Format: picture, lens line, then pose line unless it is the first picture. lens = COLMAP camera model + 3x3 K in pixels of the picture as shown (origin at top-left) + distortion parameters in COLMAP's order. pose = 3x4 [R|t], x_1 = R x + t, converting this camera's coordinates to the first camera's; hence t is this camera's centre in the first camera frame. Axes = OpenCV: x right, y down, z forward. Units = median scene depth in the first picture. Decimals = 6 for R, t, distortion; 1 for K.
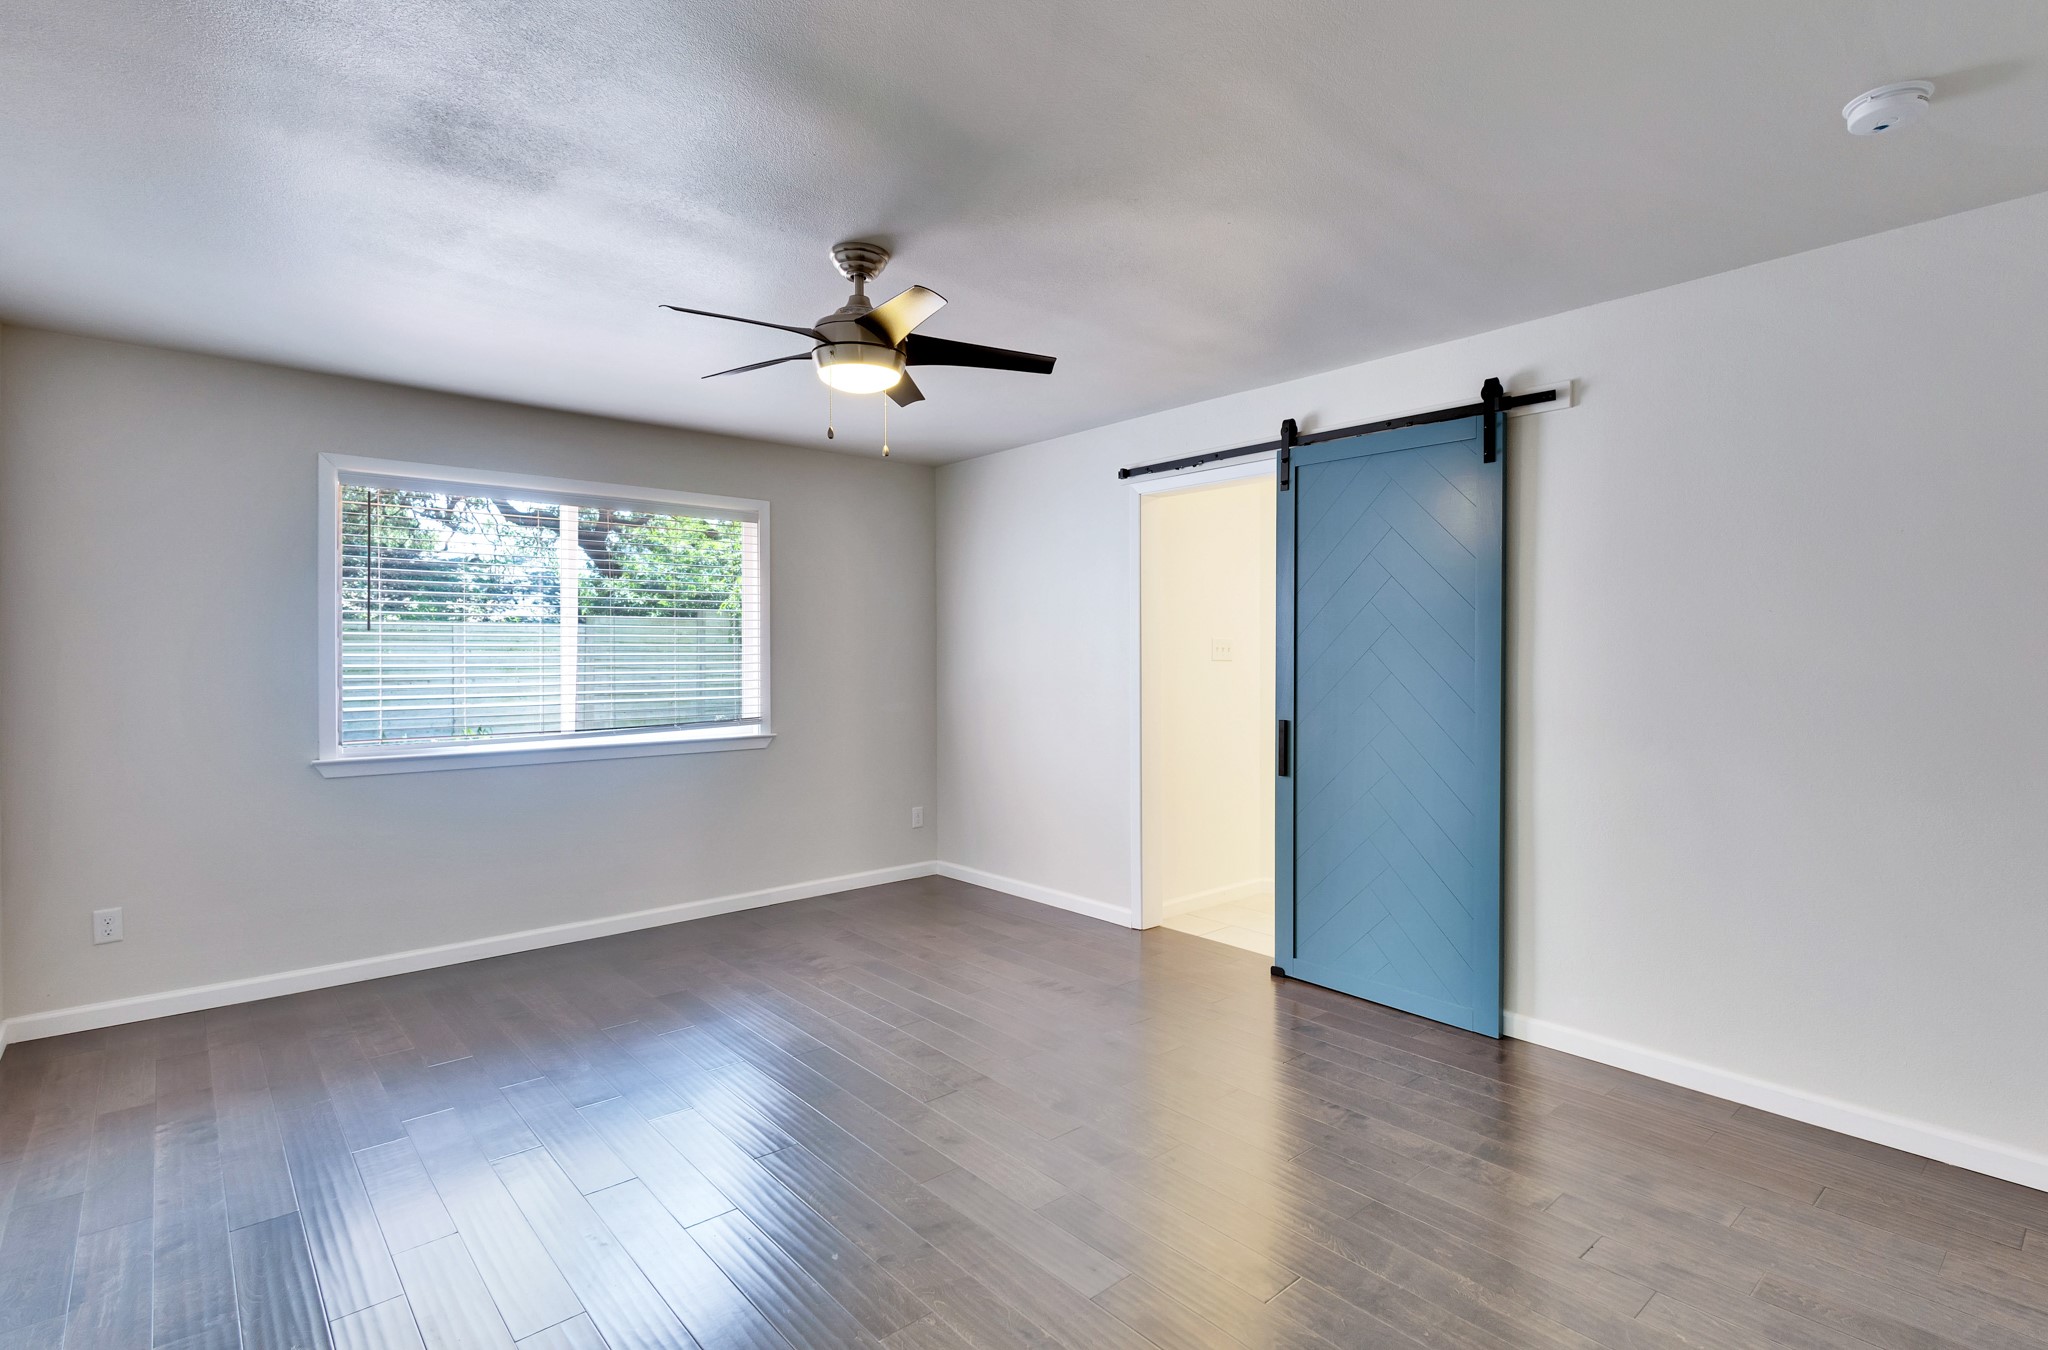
lens RADIAL K [[985.3, 0, 1024.0], [0, 985.3, 664.5], [0, 0, 1]] dist [-0.000541, -0.000296]
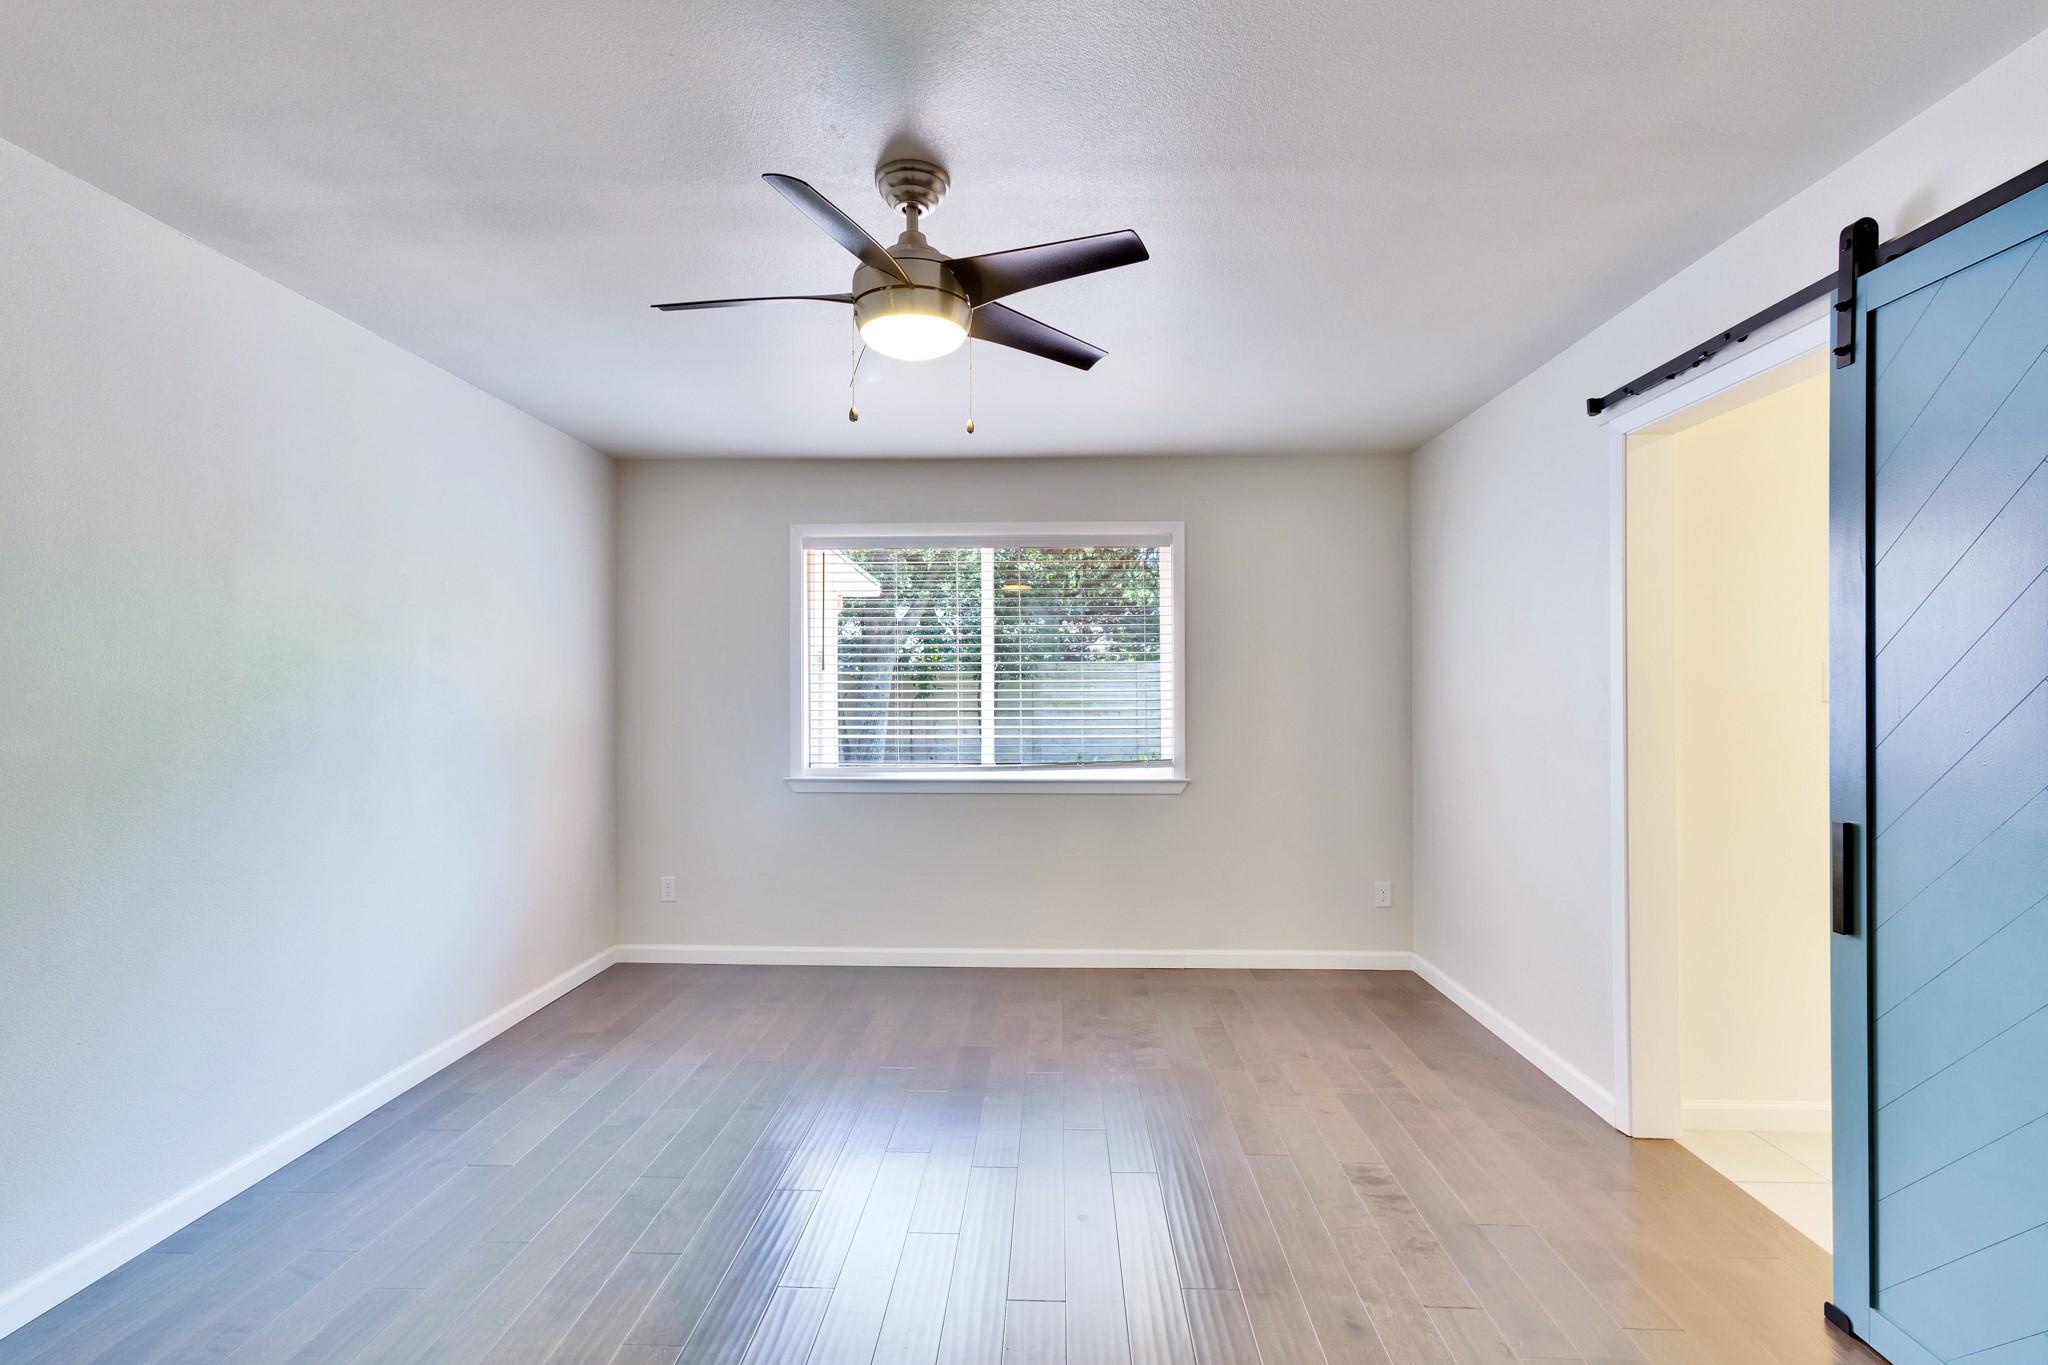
lens RADIAL K [[921.9, 0, 1027.4], [0, 921.9, 690.6], [0, 0, 1]] dist [0.002557, -0.000192]
pose [[0.731714, 0.001070, -0.681611, 0.262703], [-0.007825, 0.999946, -0.006831, -0.004036], [0.681566, 0.010332, 0.731683, 0.347823]]
